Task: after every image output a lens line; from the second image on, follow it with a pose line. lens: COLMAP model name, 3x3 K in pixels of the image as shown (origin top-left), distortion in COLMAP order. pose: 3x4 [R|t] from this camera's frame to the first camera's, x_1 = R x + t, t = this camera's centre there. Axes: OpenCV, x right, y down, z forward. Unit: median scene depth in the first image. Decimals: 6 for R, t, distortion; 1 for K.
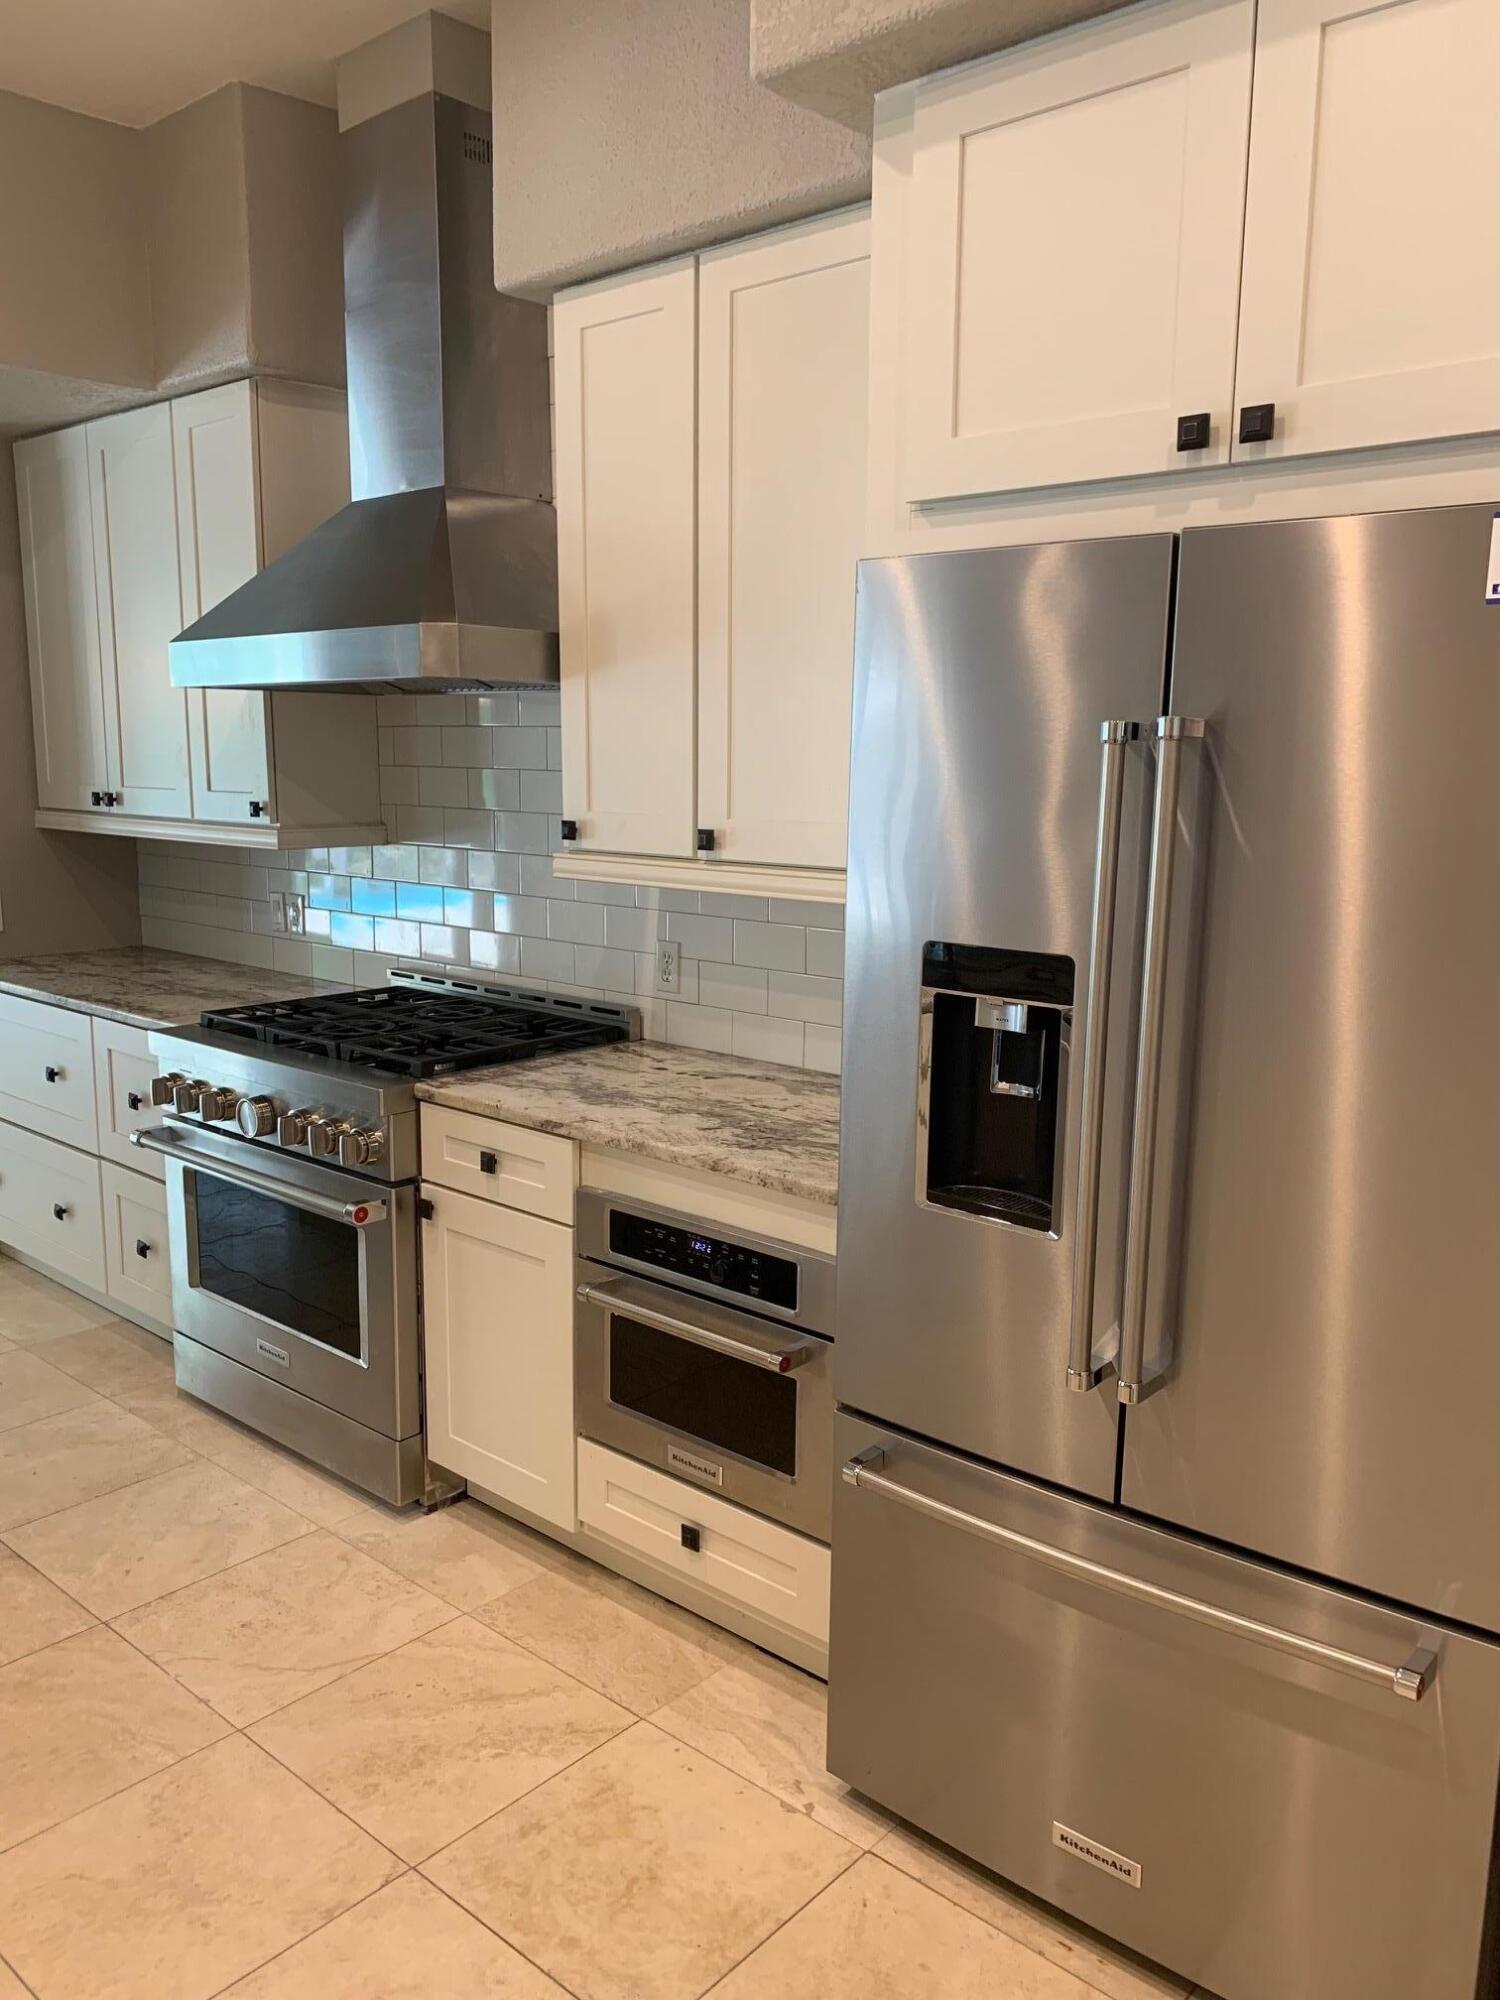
lens RADIAL K [[1544.3, 0, 709.2], [0, 1544.3, 999.5], [0, 0, 1]] dist [0.039517, -0.046258]
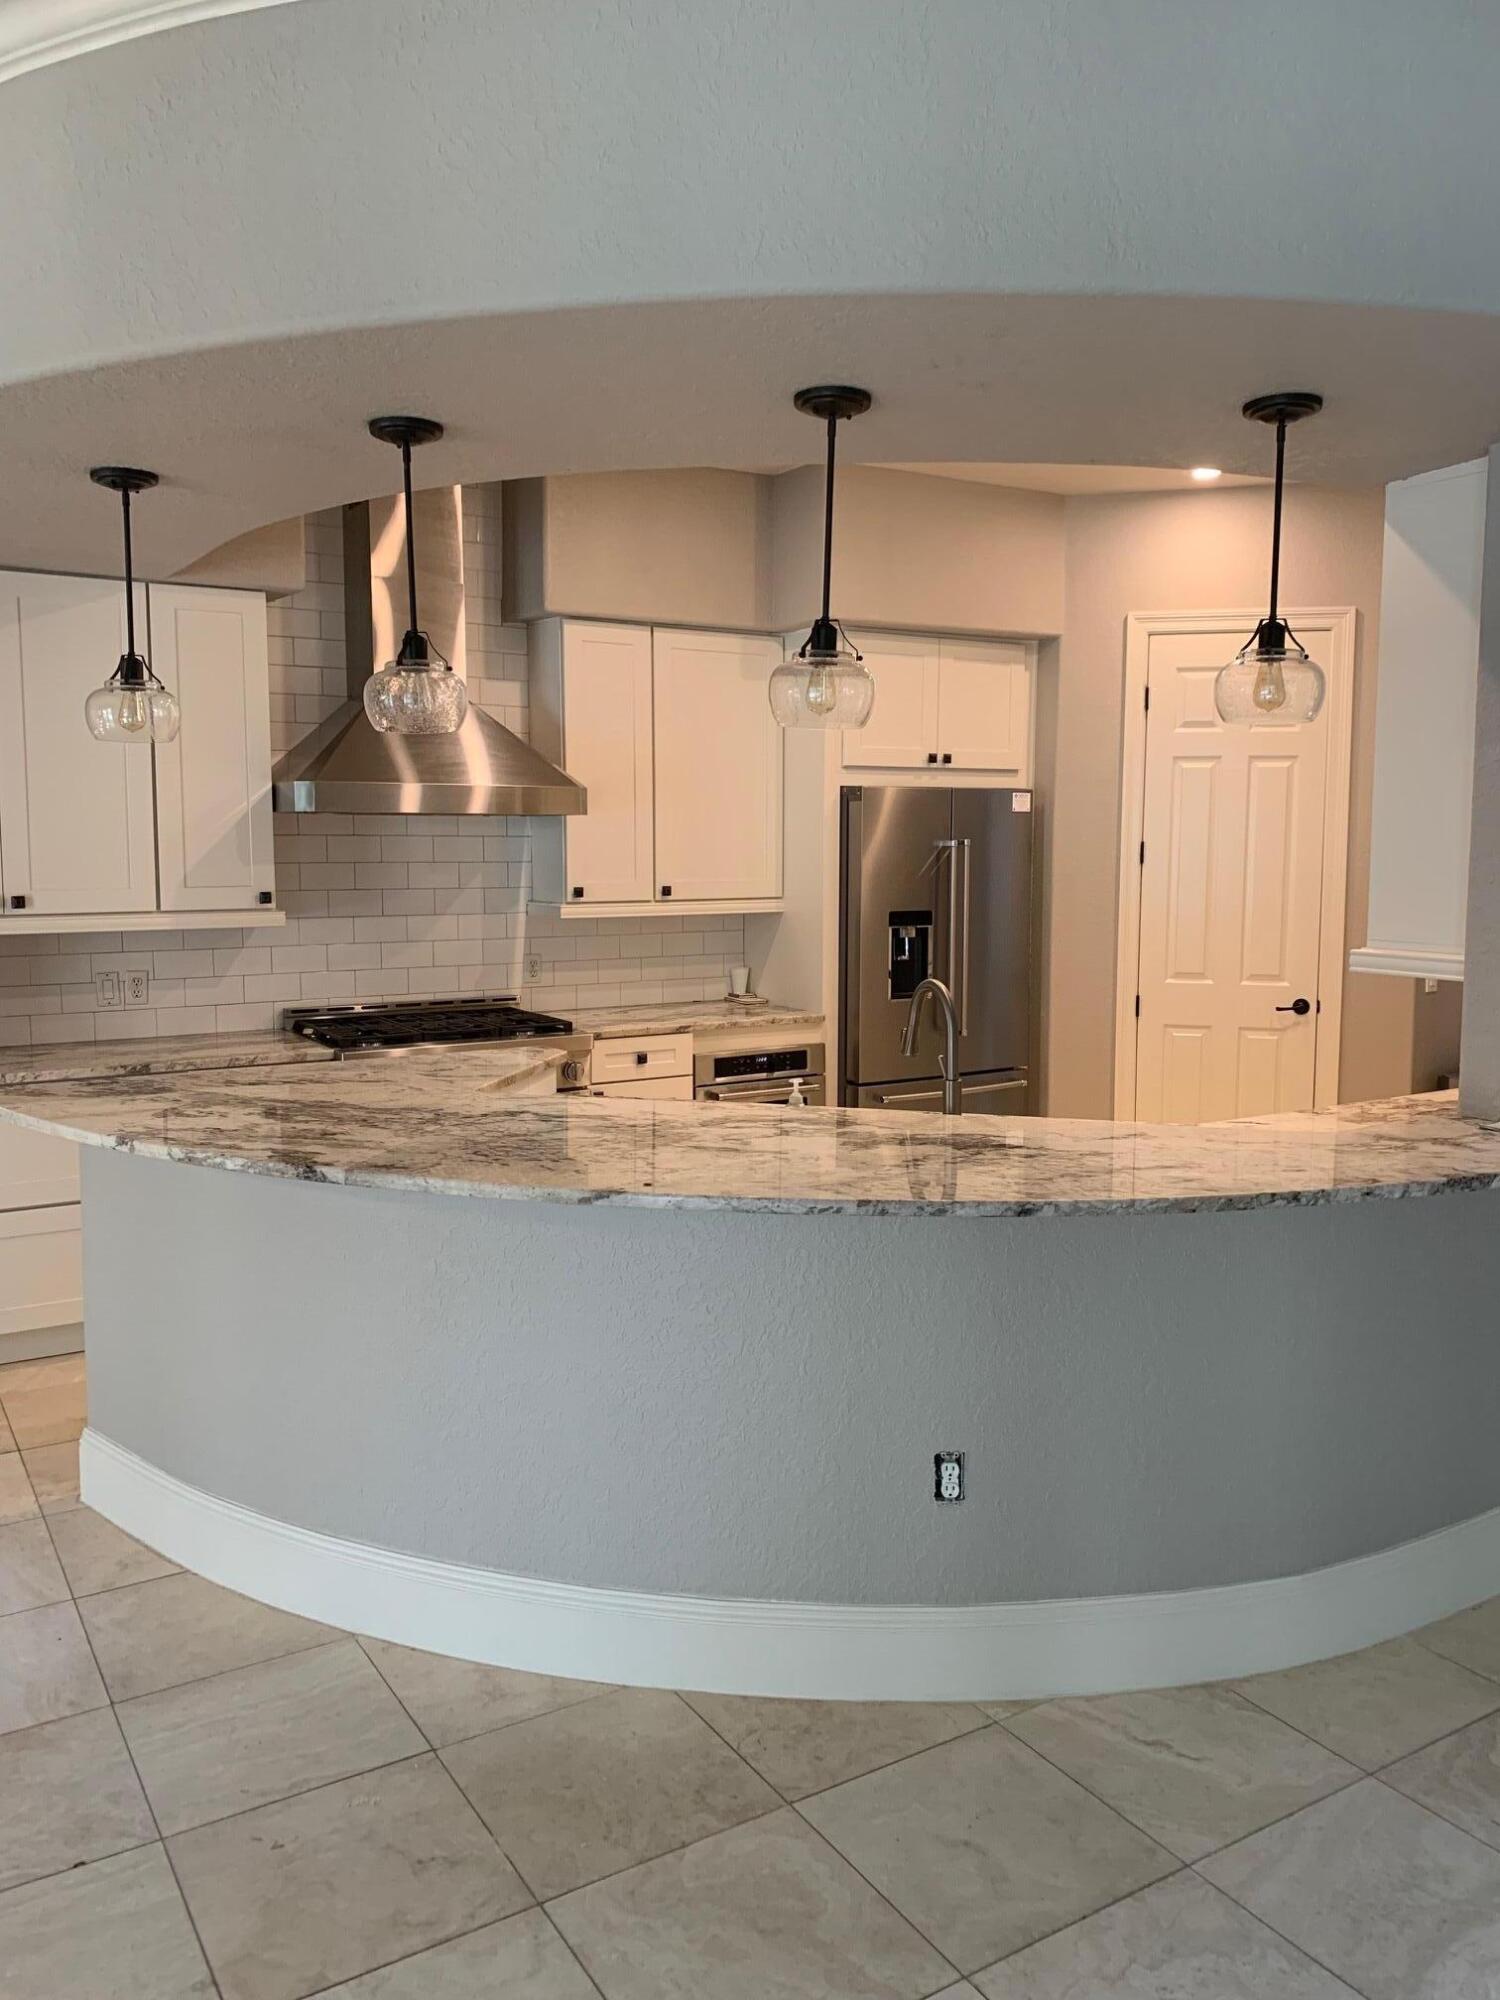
lens RADIAL K [[1514.7, 0, 750.0], [0, 1514.7, 1000.0], [0, 0, 1]] dist [0.054307, -0.047188]
pose [[0.266282, -0.110068, 0.957590, -2.092102], [0.157814, 0.985031, 0.069338, -0.087065], [-0.950888, 0.132658, 0.279666, 0.338260]]
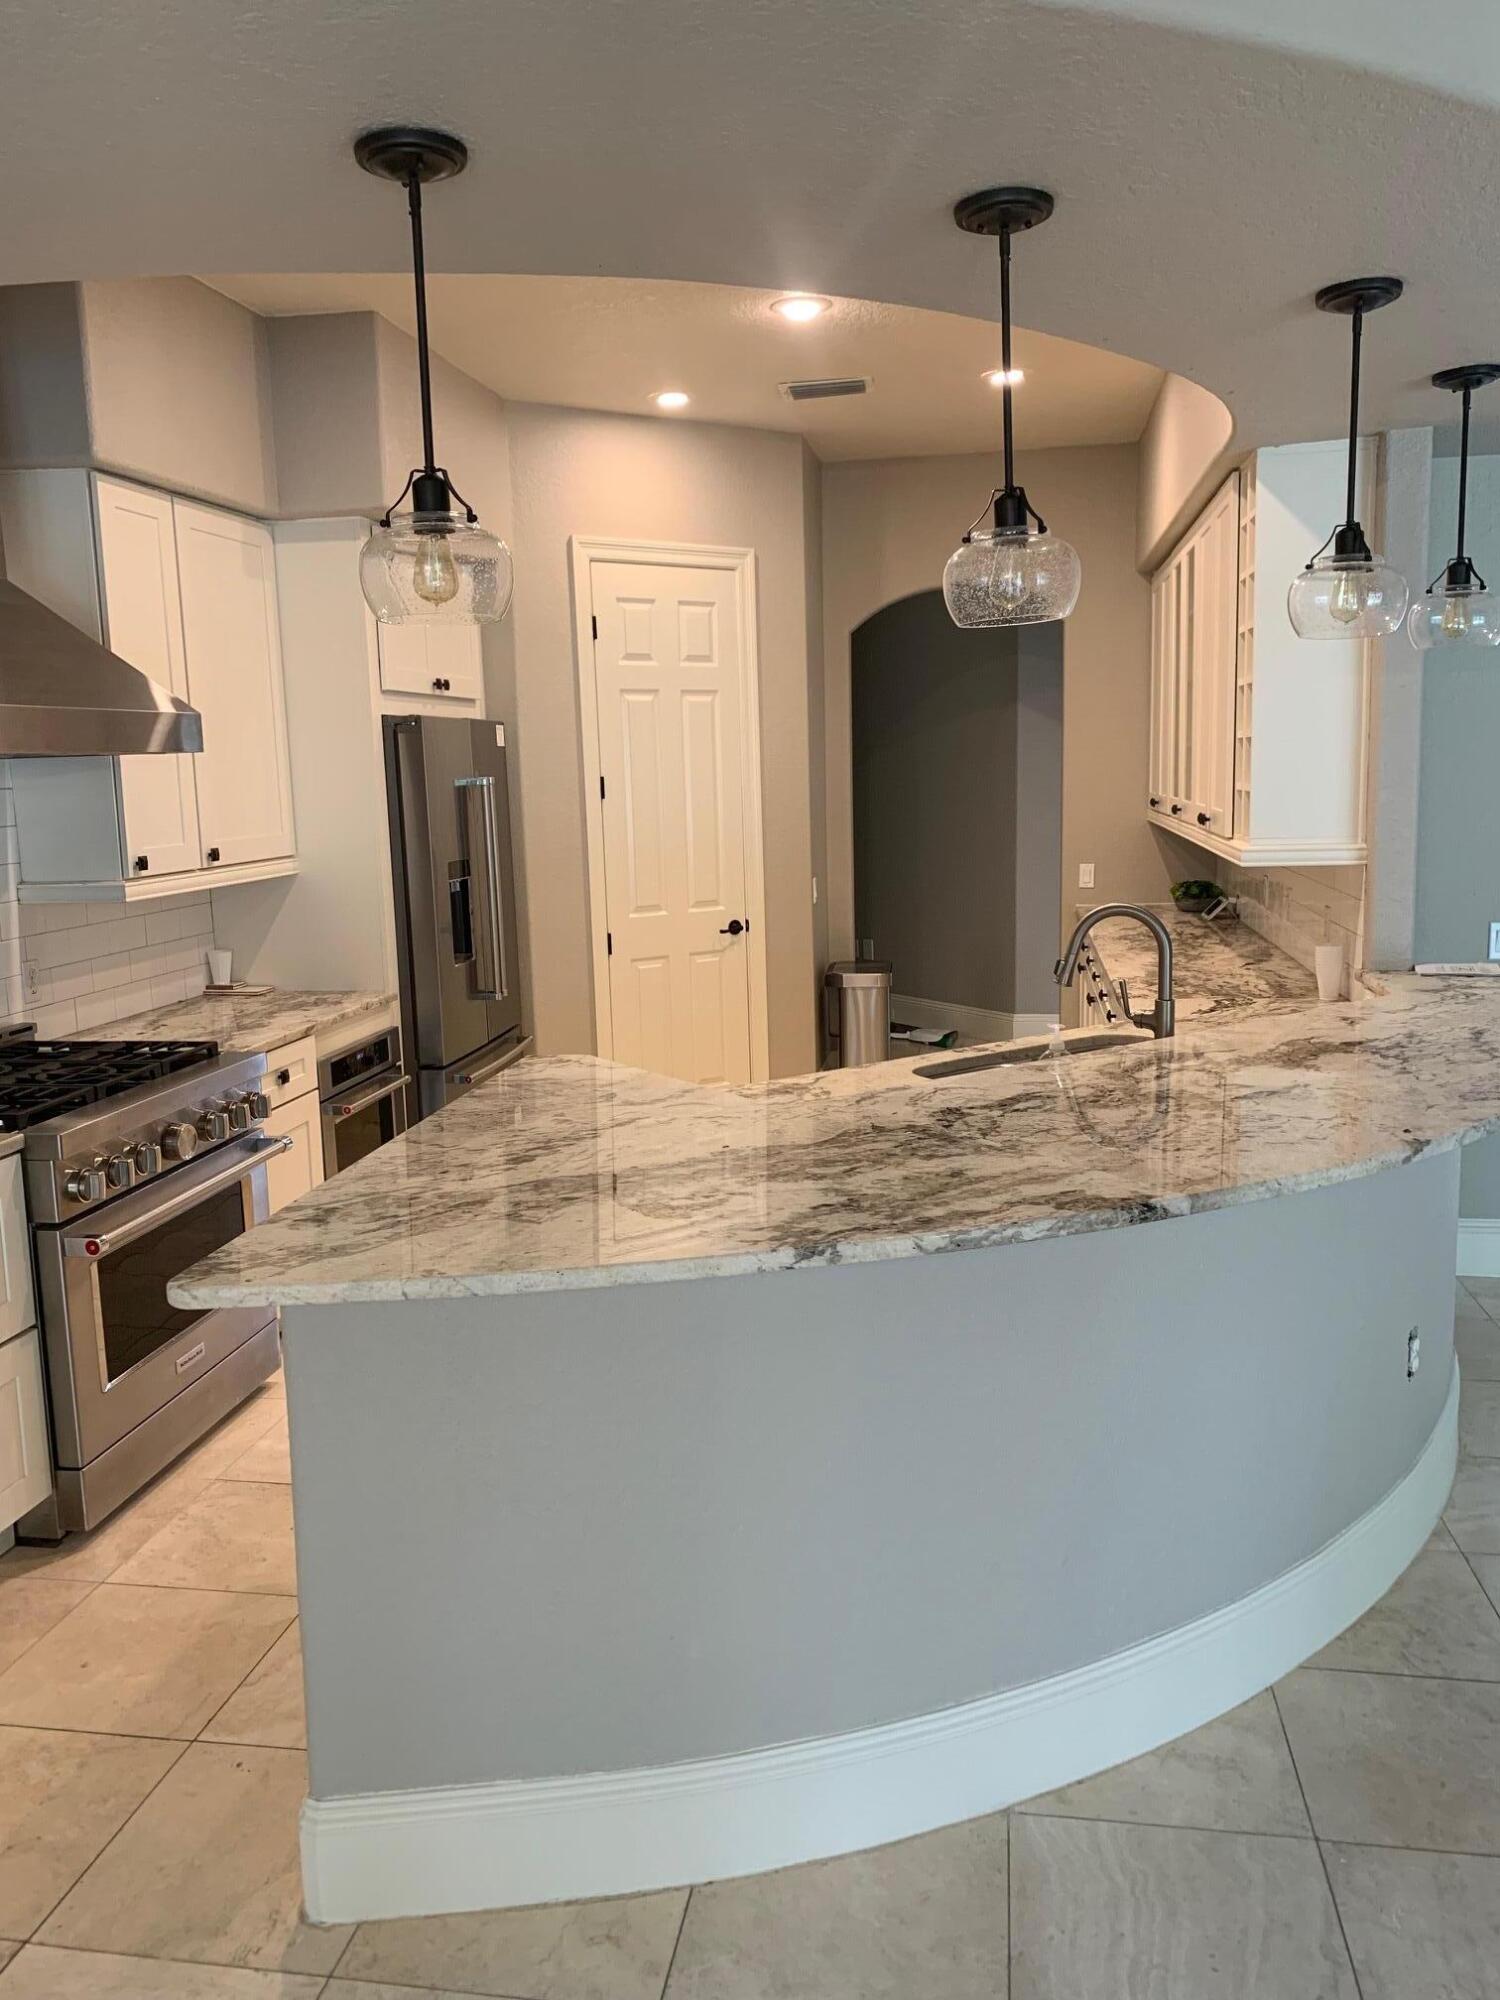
lens RADIAL K [[1514.7, 0, 750.0], [0, 1514.7, 1000.0], [0, 0, 1]] dist [0.054307, -0.047188]
pose [[-0.549345, -0.119883, 0.826951, -1.714294], [0.161183, 0.955865, 0.245645, -0.272800], [-0.819902, 0.268234, -0.505777, 1.452616]]
